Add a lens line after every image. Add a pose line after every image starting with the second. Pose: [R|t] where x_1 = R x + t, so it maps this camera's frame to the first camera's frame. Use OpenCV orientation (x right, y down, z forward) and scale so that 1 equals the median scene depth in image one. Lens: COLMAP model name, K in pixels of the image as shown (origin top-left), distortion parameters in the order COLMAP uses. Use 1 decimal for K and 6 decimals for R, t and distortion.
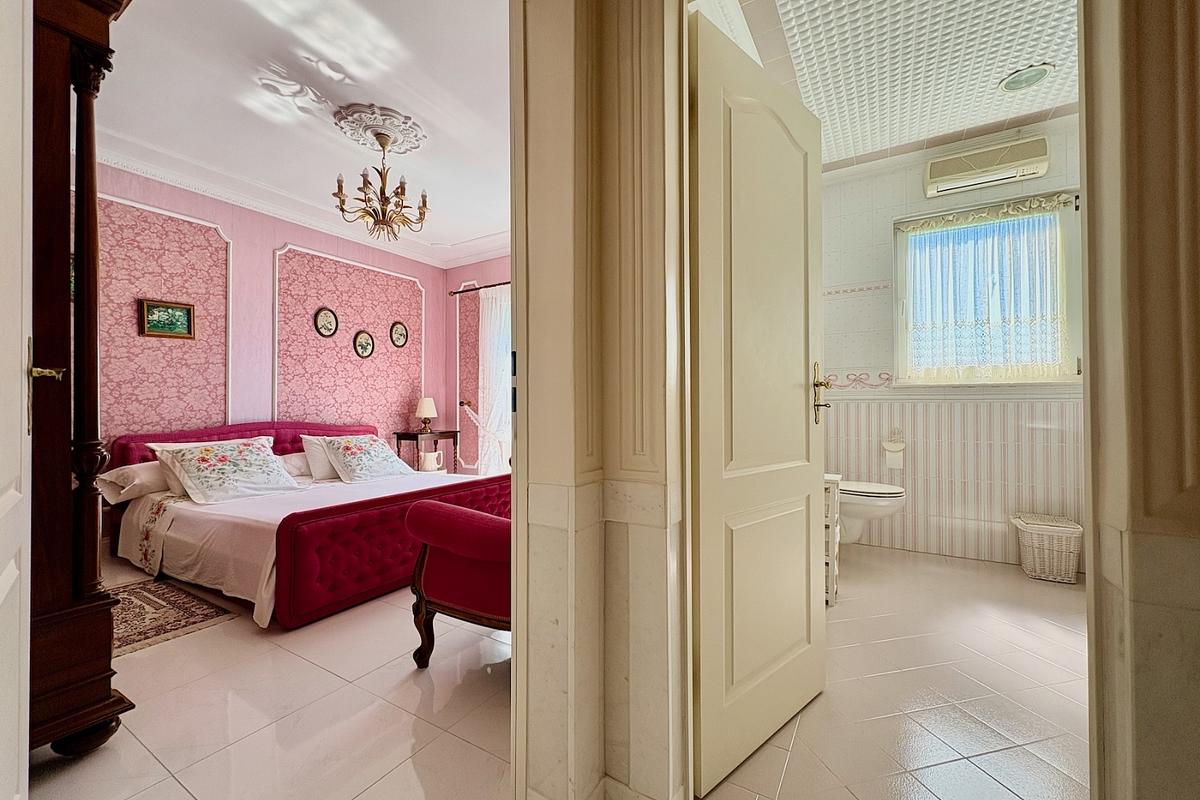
lens RADIAL K [[476.5, 0, 600.5], [0, 476.5, 400.8], [0, 0, 1]] dist [-0.001334, 0.000815]
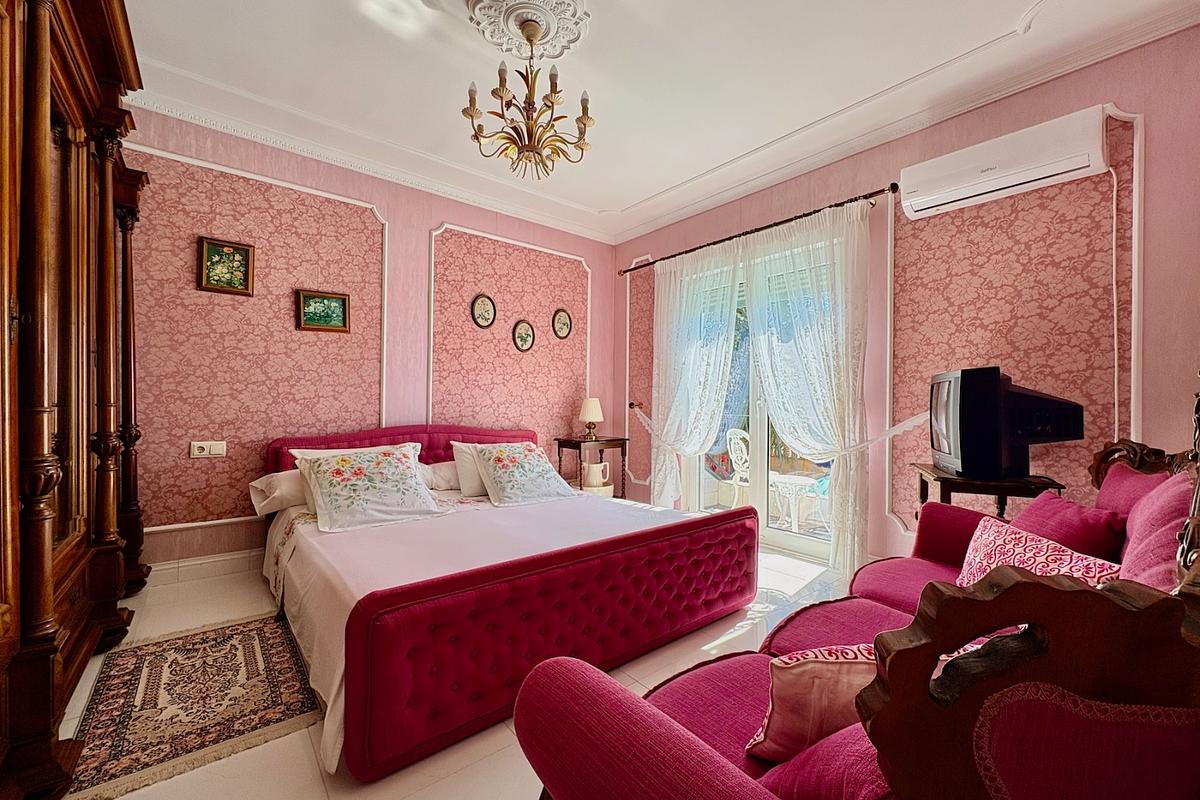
lens RADIAL K [[476.5, 0, 599.3], [0, 476.5, 400.4], [0, 0, 1]] dist [-0.001334, 0.000815]
pose [[0.941160, 0.011888, -0.337752, -0.107297], [-0.010289, 0.999926, 0.006525, -0.012106], [0.337805, -0.002666, 0.941212, 0.335342]]
